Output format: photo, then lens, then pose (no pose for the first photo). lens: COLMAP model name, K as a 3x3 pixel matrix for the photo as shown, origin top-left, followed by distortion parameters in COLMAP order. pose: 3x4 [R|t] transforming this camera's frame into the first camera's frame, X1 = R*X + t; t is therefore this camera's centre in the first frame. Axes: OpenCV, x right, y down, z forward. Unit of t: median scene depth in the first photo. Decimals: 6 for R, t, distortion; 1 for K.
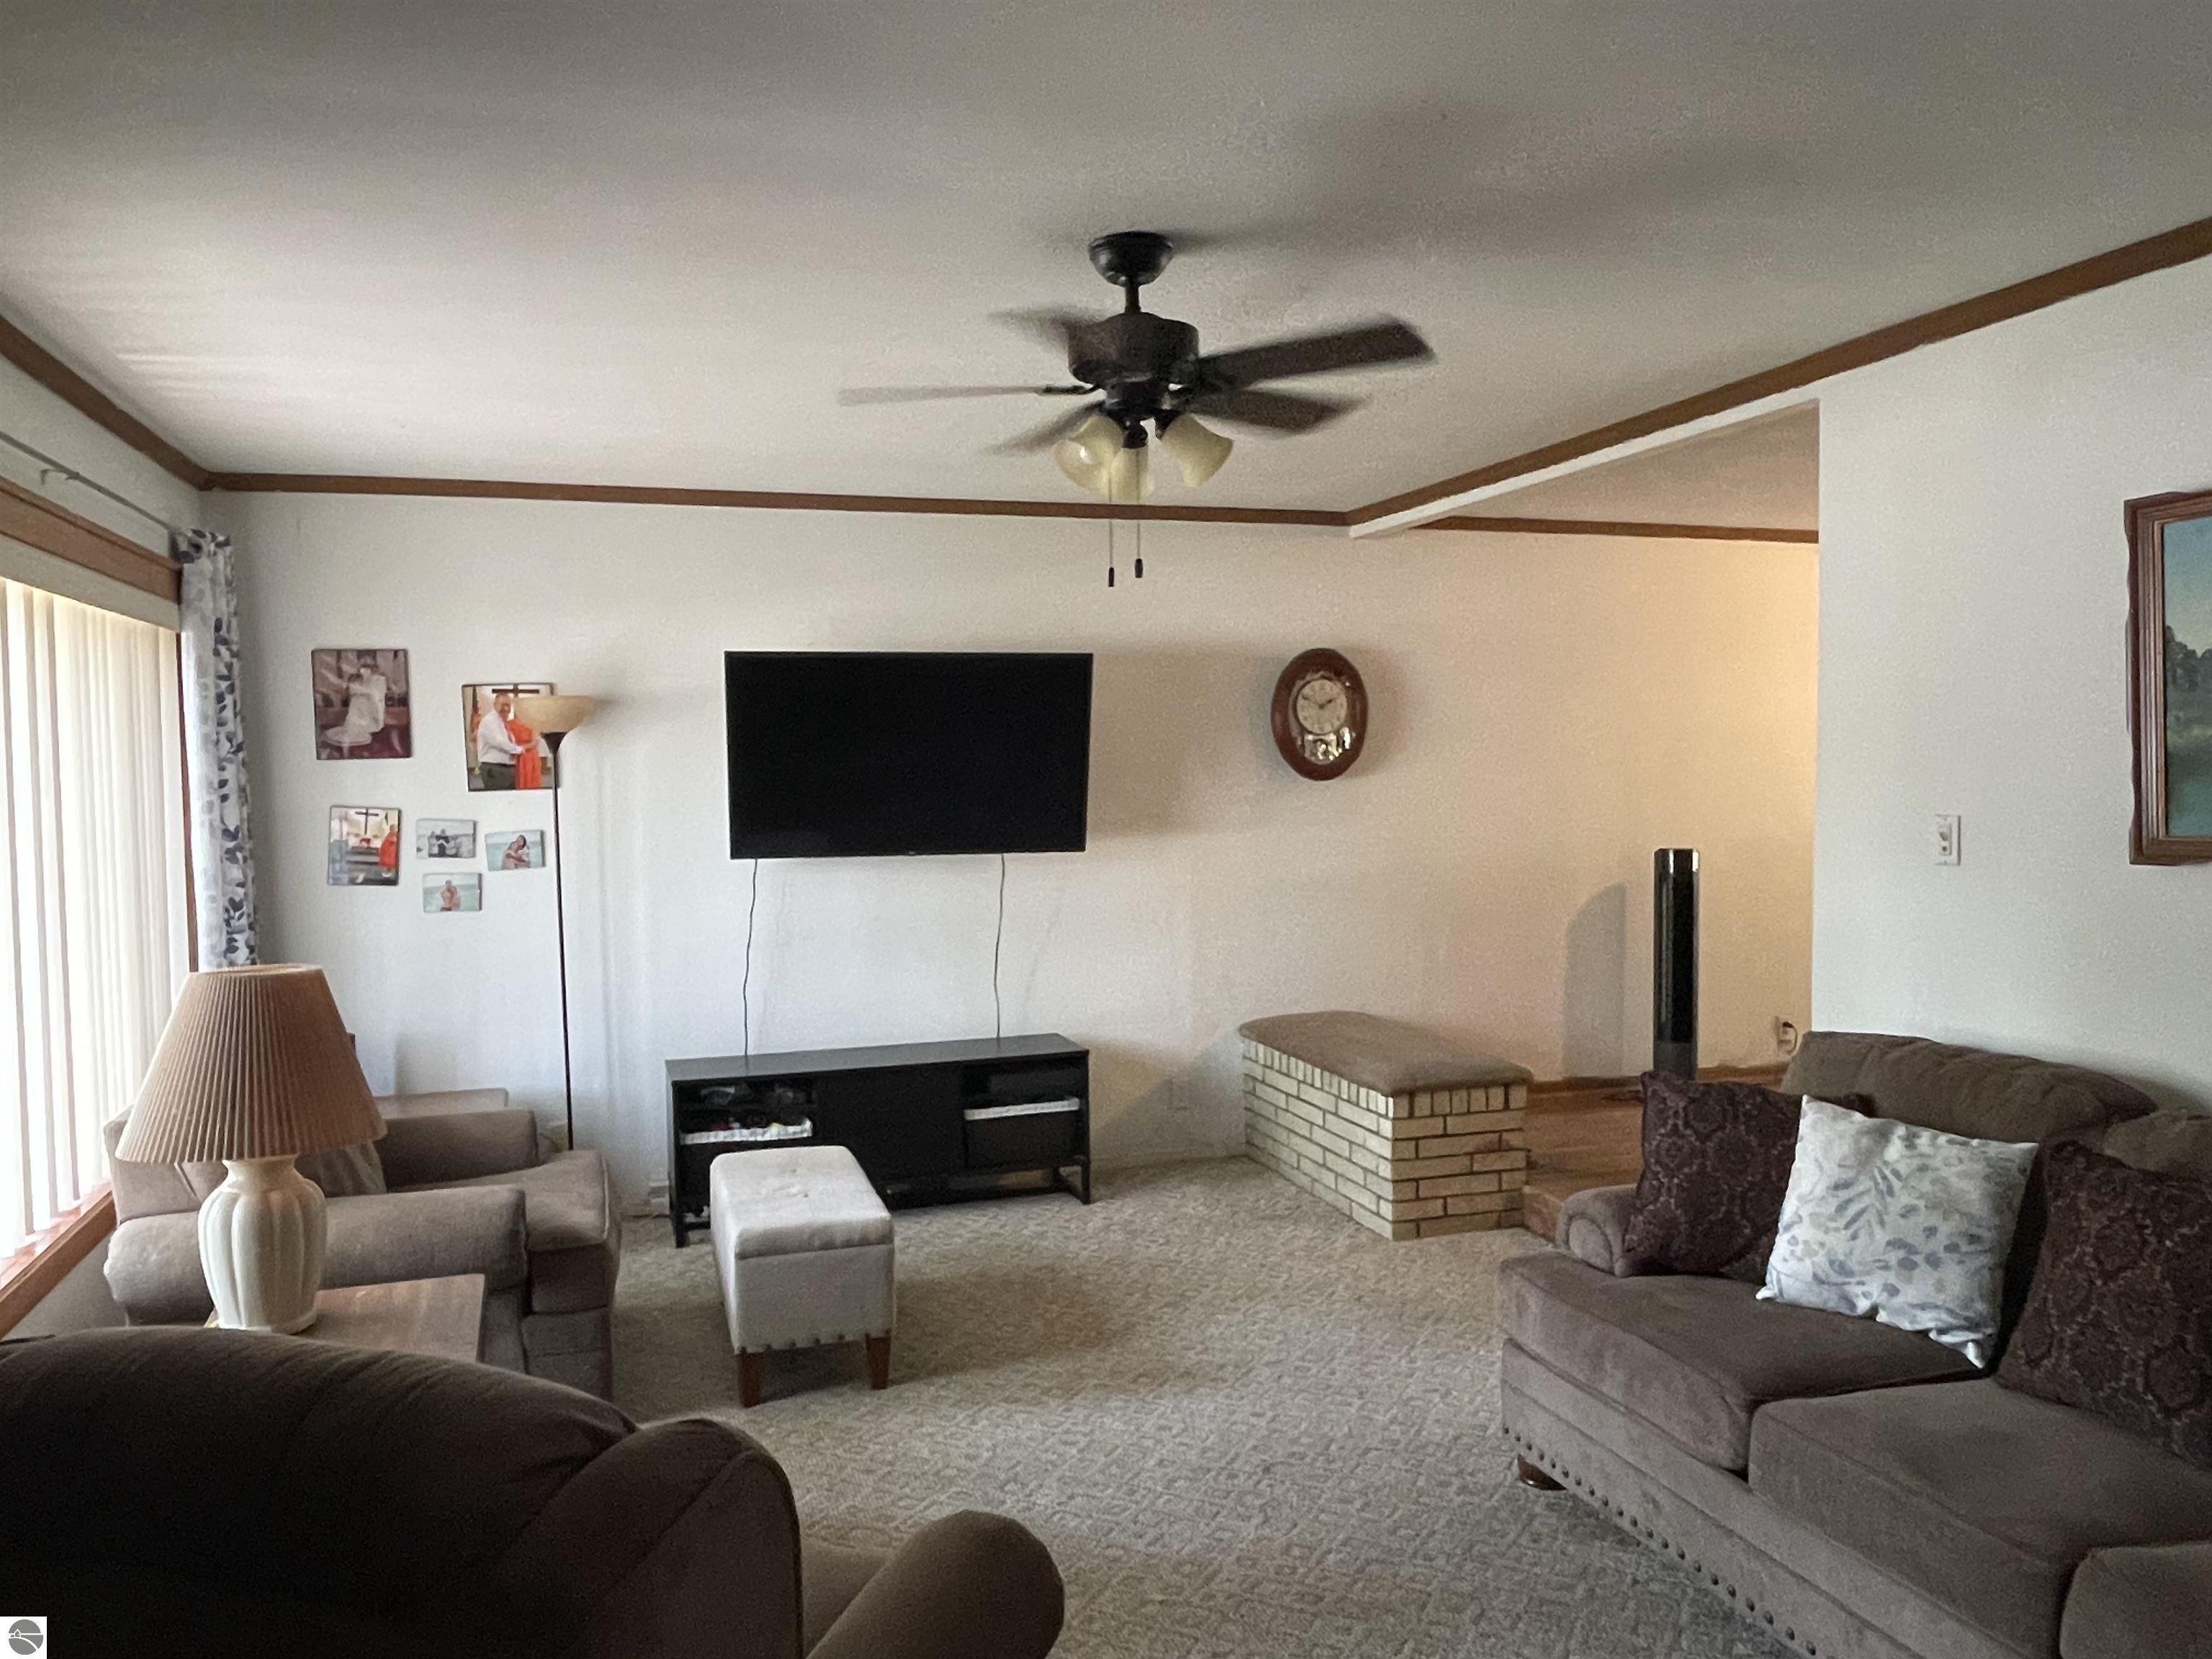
lens RADIAL K [[1568.4, 0, 1059.7], [0, 1568.4, 845.2], [0, 0, 1]] dist [0.002481, -0.023153]
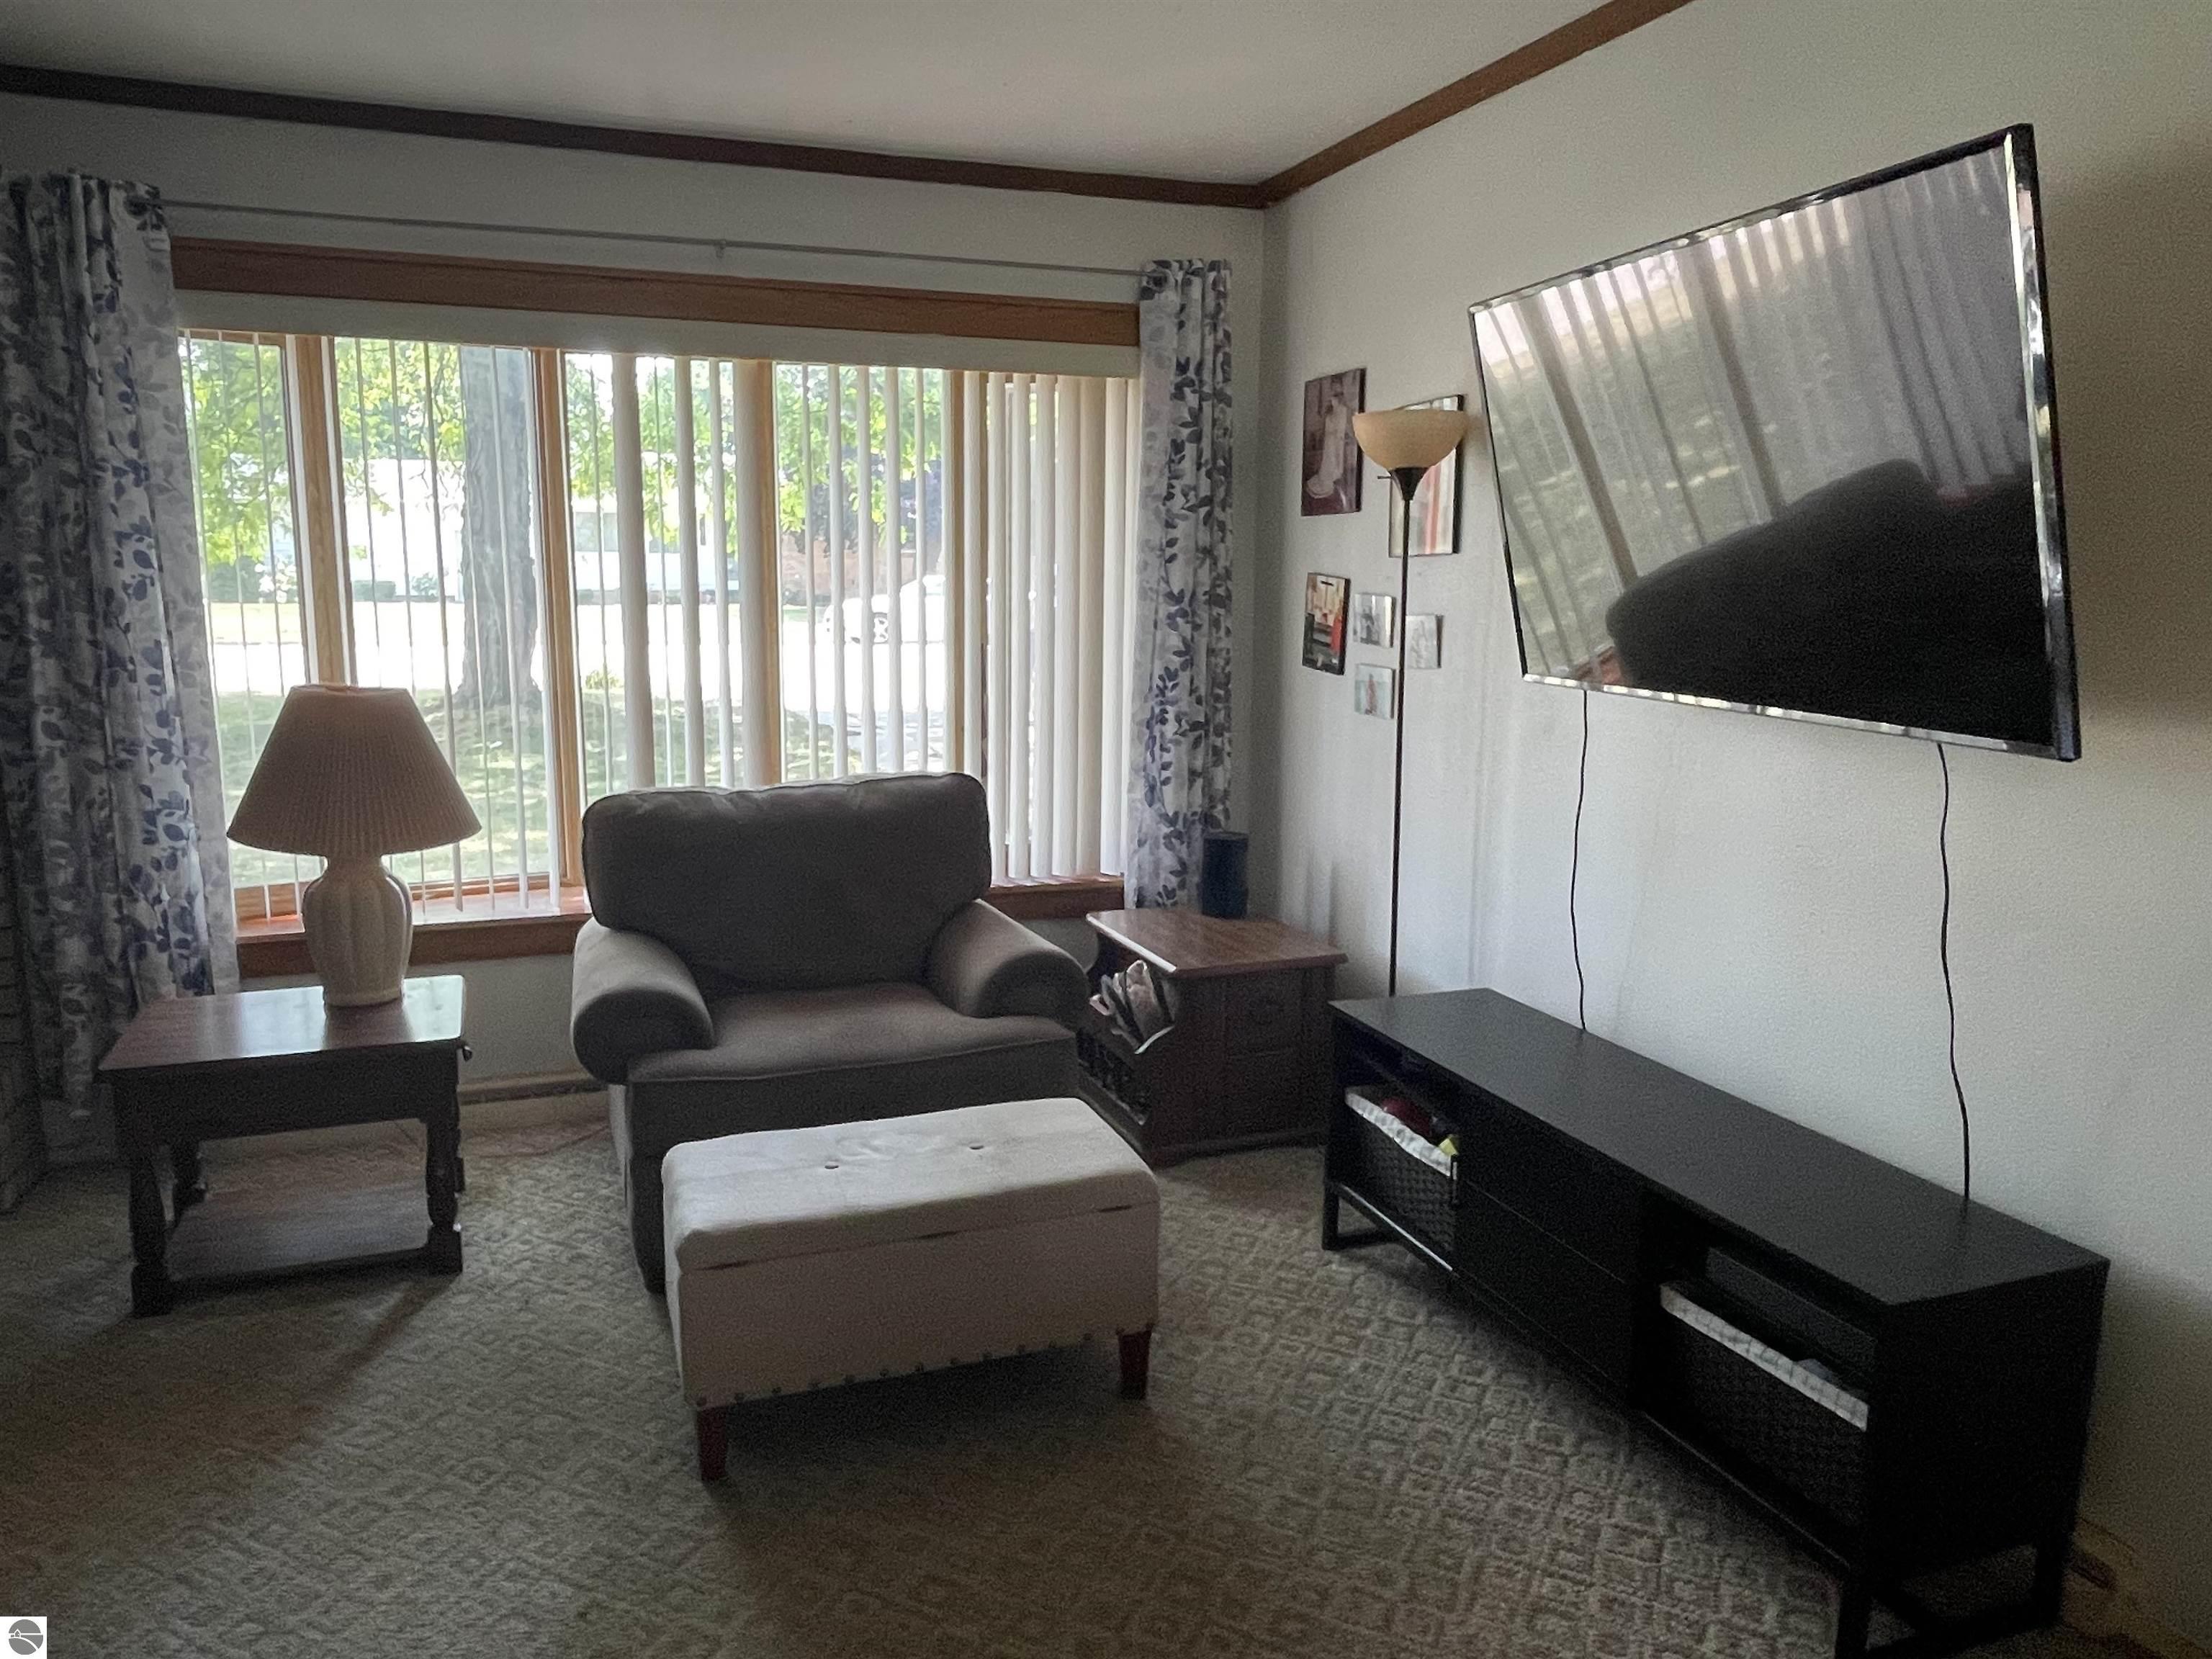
lens RADIAL K [[1507.1, 0, 1074.8], [0, 1507.1, 832.6], [0, 0, 1]] dist [-0.001542, -0.007949]
pose [[0.051913, 0.187688, -0.980856, 0.366887], [-0.057659, 0.981105, 0.184684, -0.031766], [0.996986, 0.046968, 0.061754, 0.886398]]
